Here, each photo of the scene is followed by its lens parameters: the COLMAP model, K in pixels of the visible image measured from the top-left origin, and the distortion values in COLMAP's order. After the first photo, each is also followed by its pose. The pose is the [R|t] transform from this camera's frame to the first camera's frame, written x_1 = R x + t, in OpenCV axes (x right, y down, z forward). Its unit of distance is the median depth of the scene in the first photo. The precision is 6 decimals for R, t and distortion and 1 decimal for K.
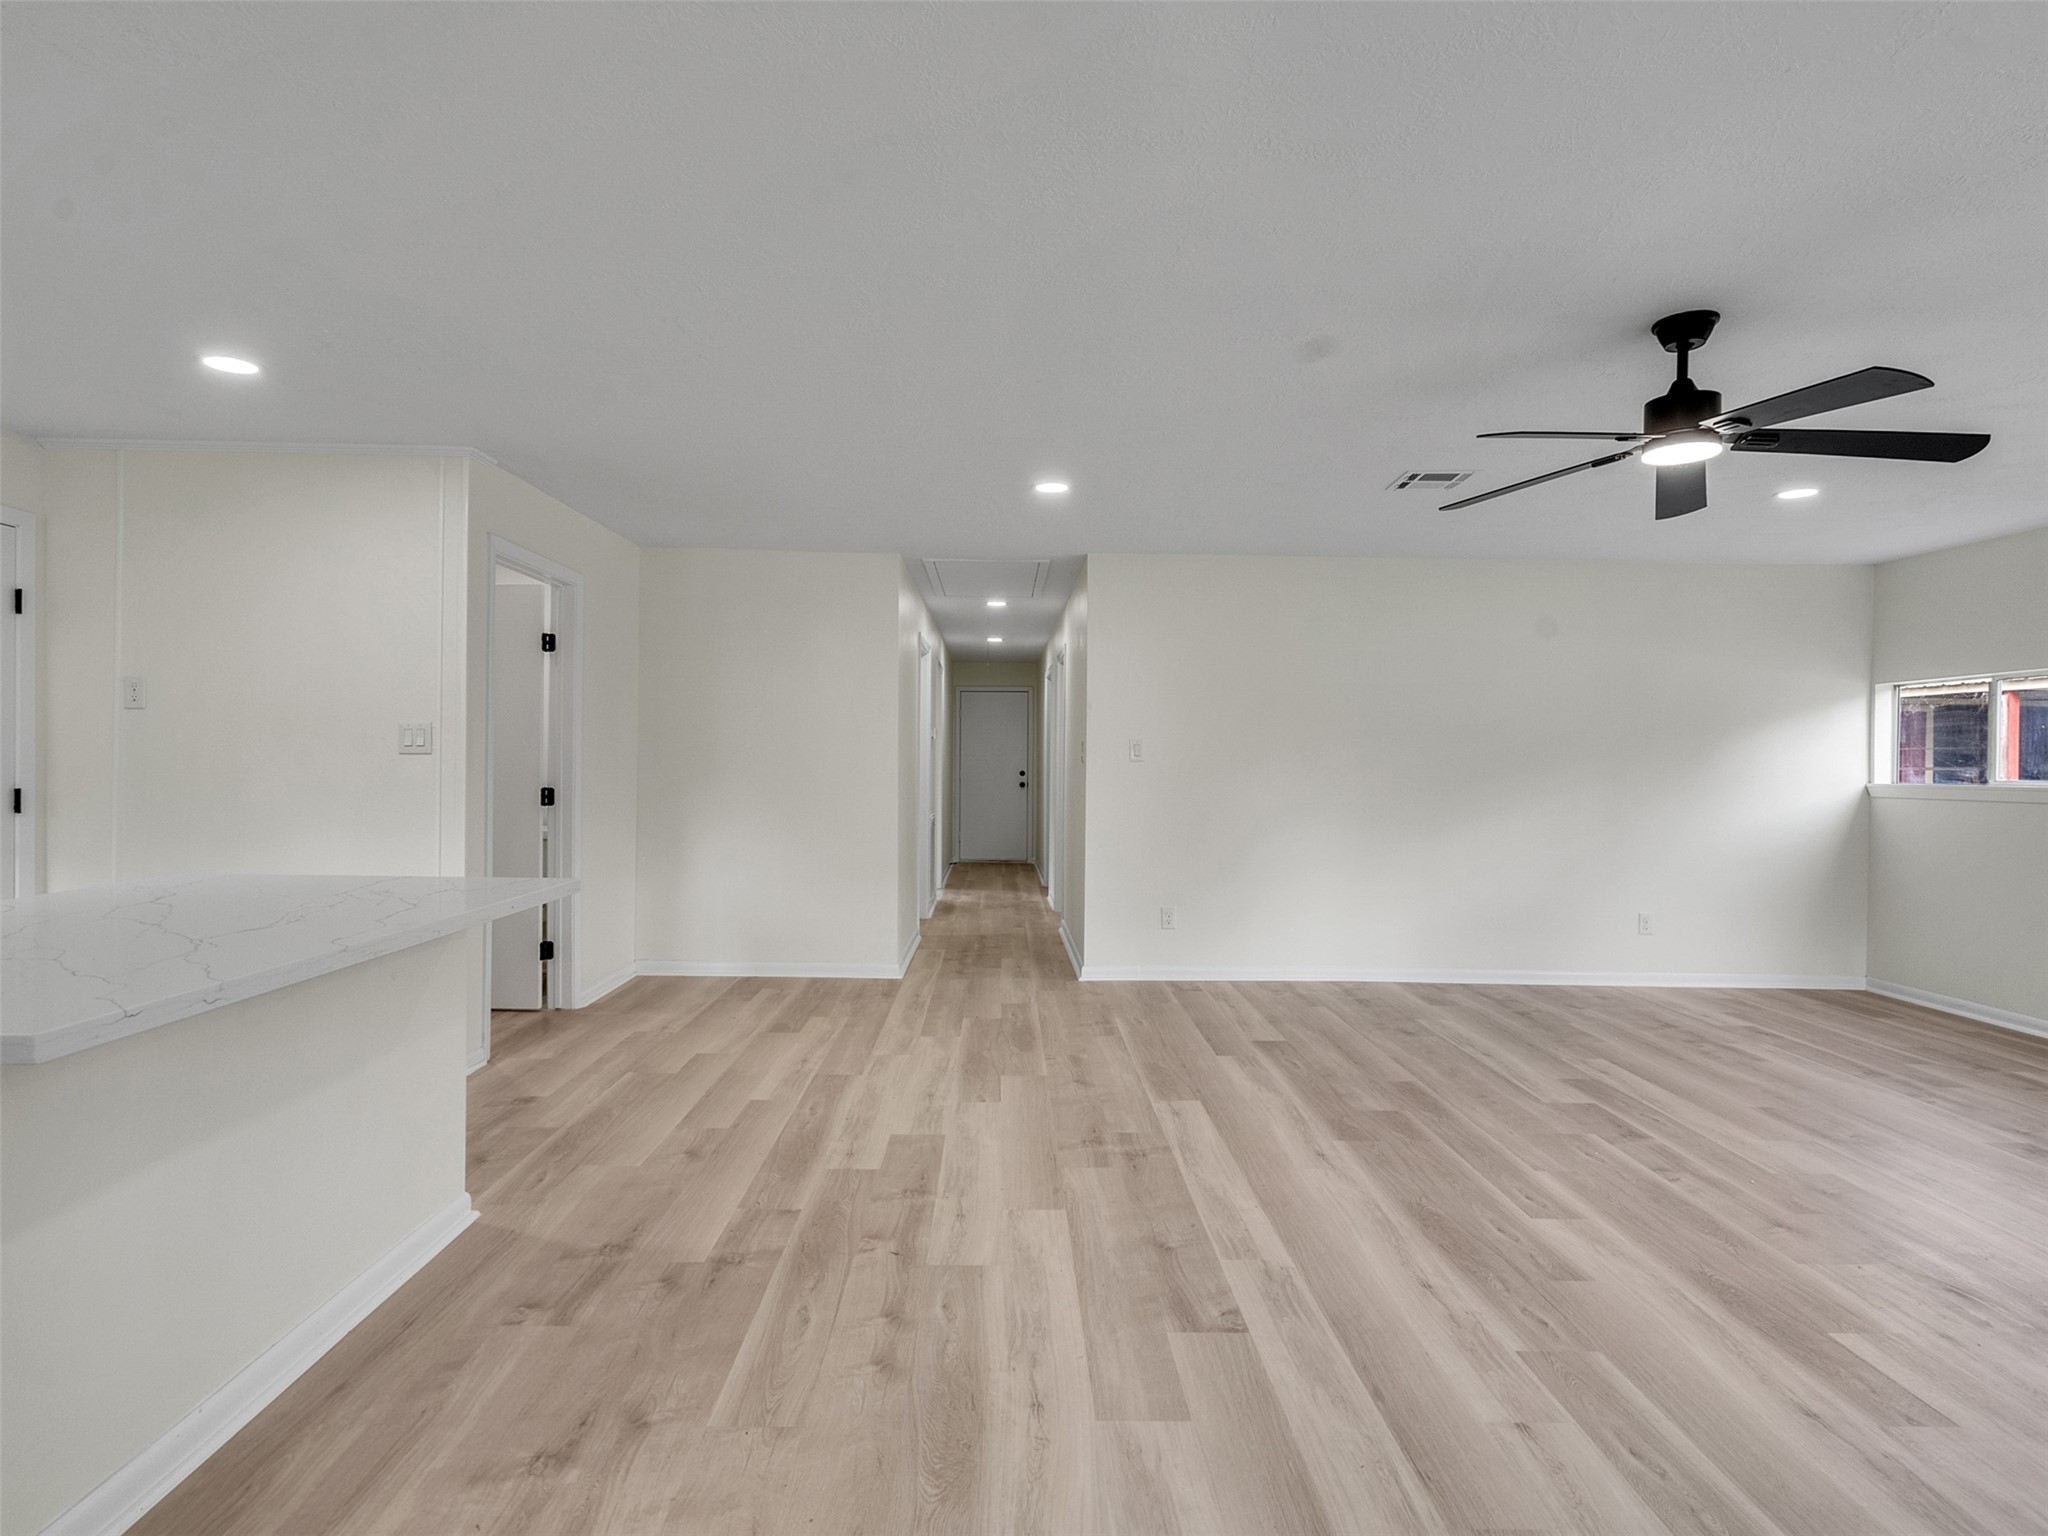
lens RADIAL K [[1047.1, 0, 989.5], [0, 1047.1, 789.2], [0, 0, 1]] dist [-0.010636, 0.005972]
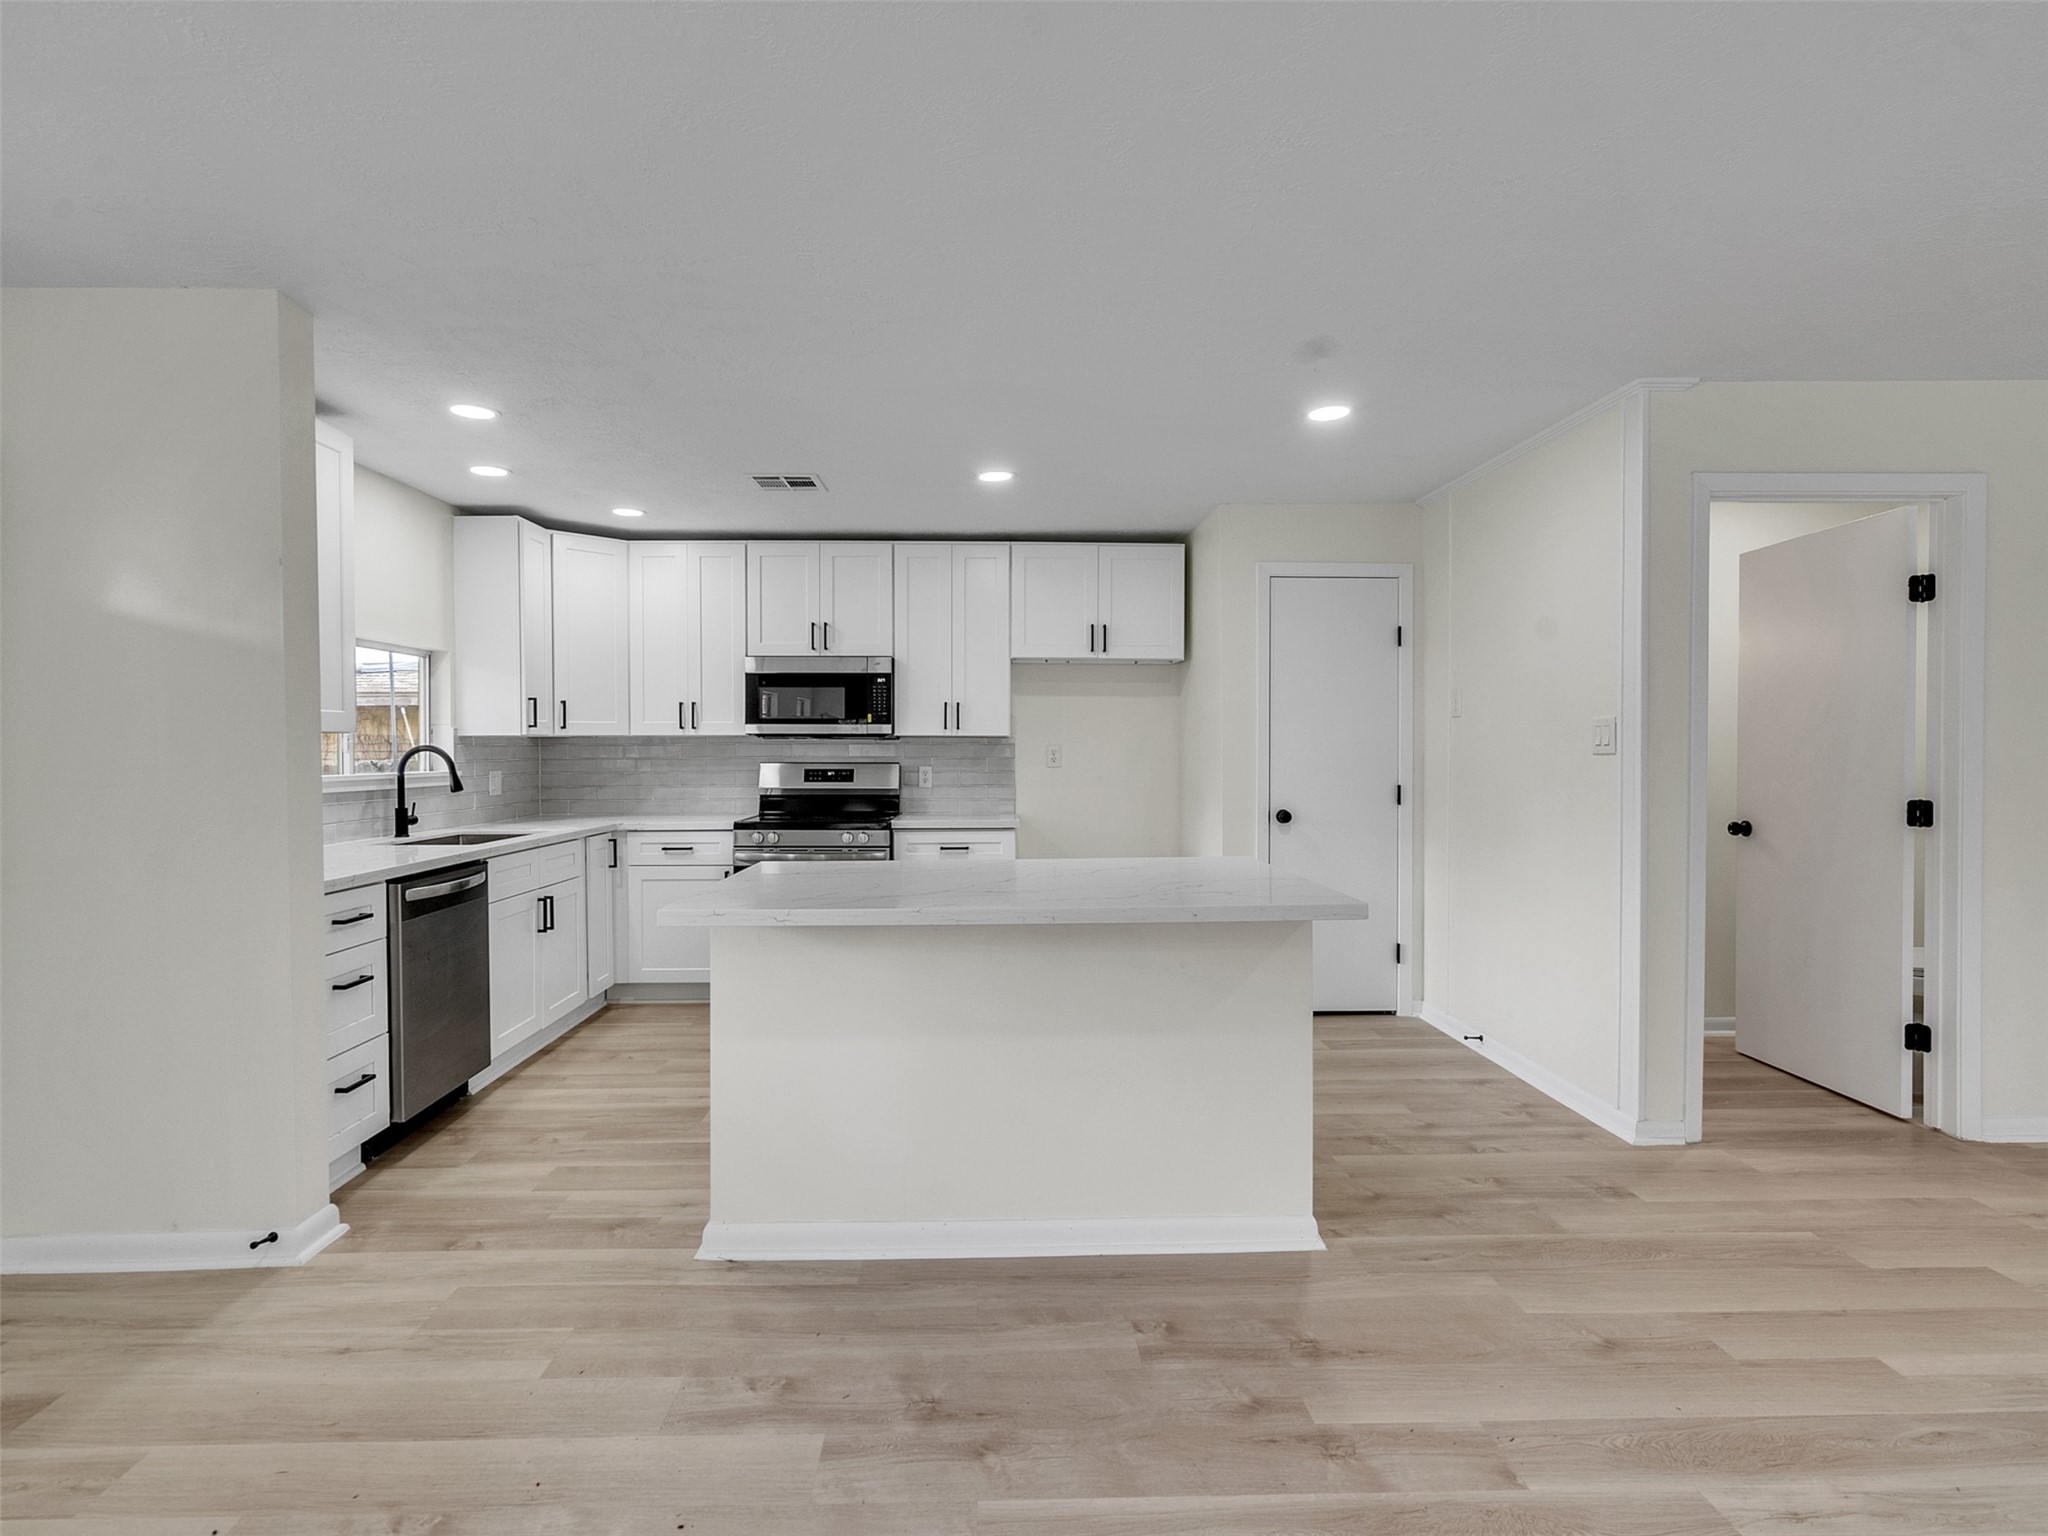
lens RADIAL K [[1047.1, 0, 1002.6], [0, 1047.1, 777.3], [0, 0, 1]] dist [-0.010636, 0.005972]
pose [[0.036471, 0.021211, -0.999110, 0.378595], [-0.028864, 0.999380, 0.020163, -0.020887], [0.998918, 0.028103, 0.037061, 0.594548]]
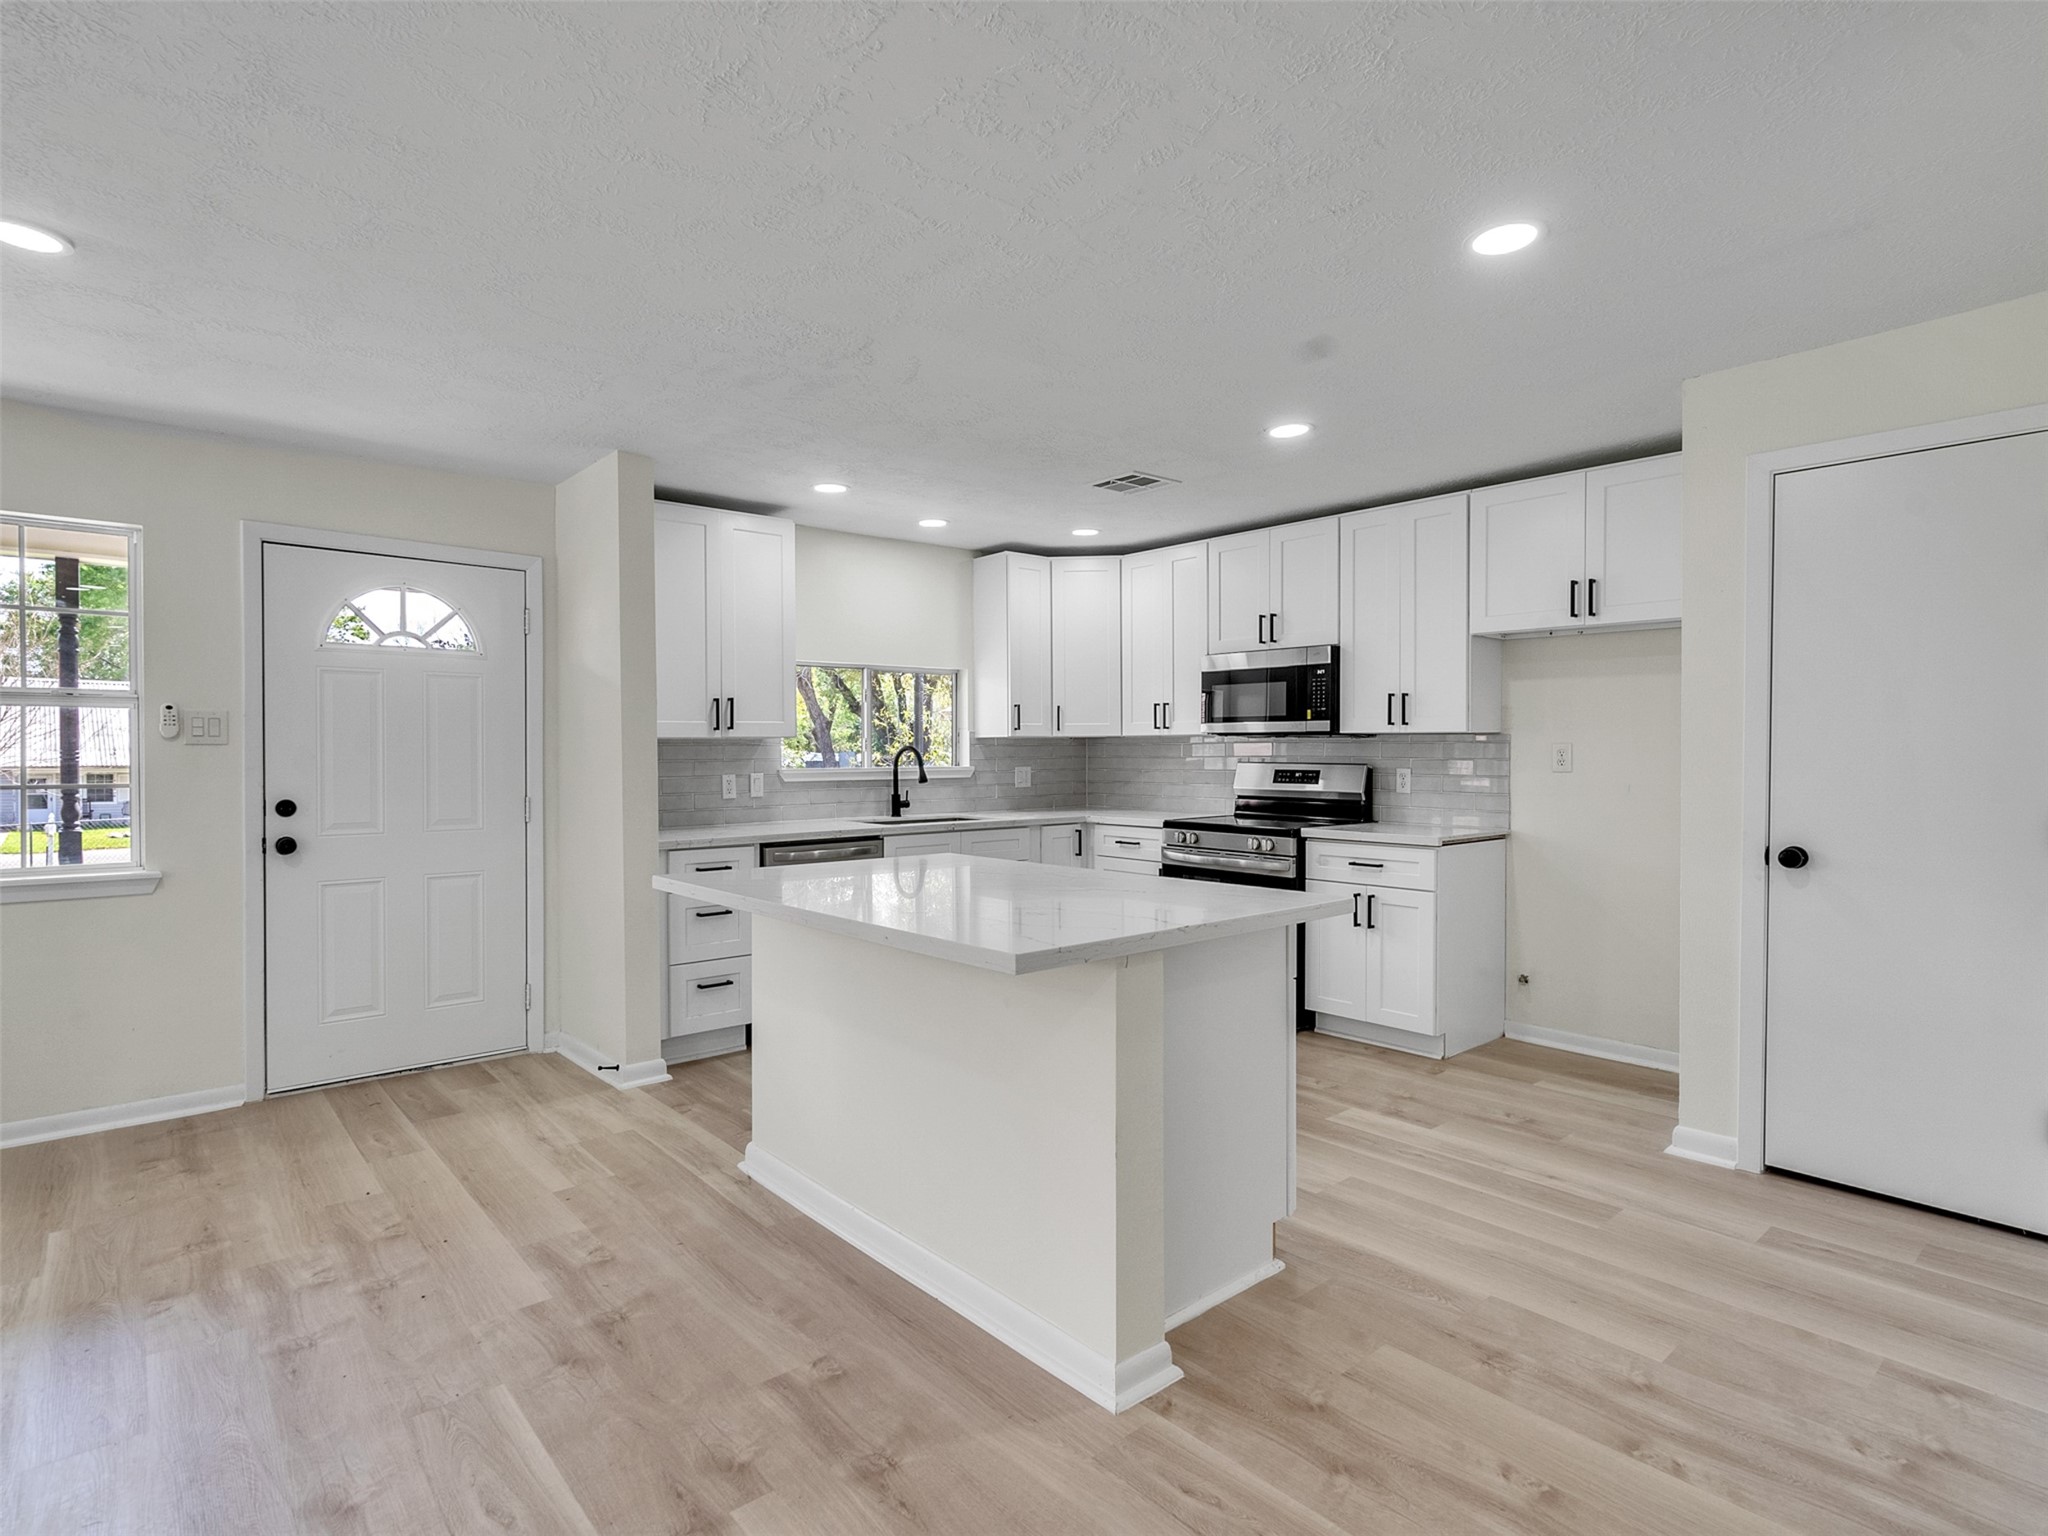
lens RADIAL K [[1047.1, 0, 1014.8], [0, 1047.1, 785.6], [0, 0, 1]] dist [-0.010636, 0.005972]
pose [[-0.748372, 0.021690, -0.662925, 0.021016], [-0.021003, 0.998189, 0.056369, -0.049190], [0.662947, 0.056109, -0.746561, 1.301694]]
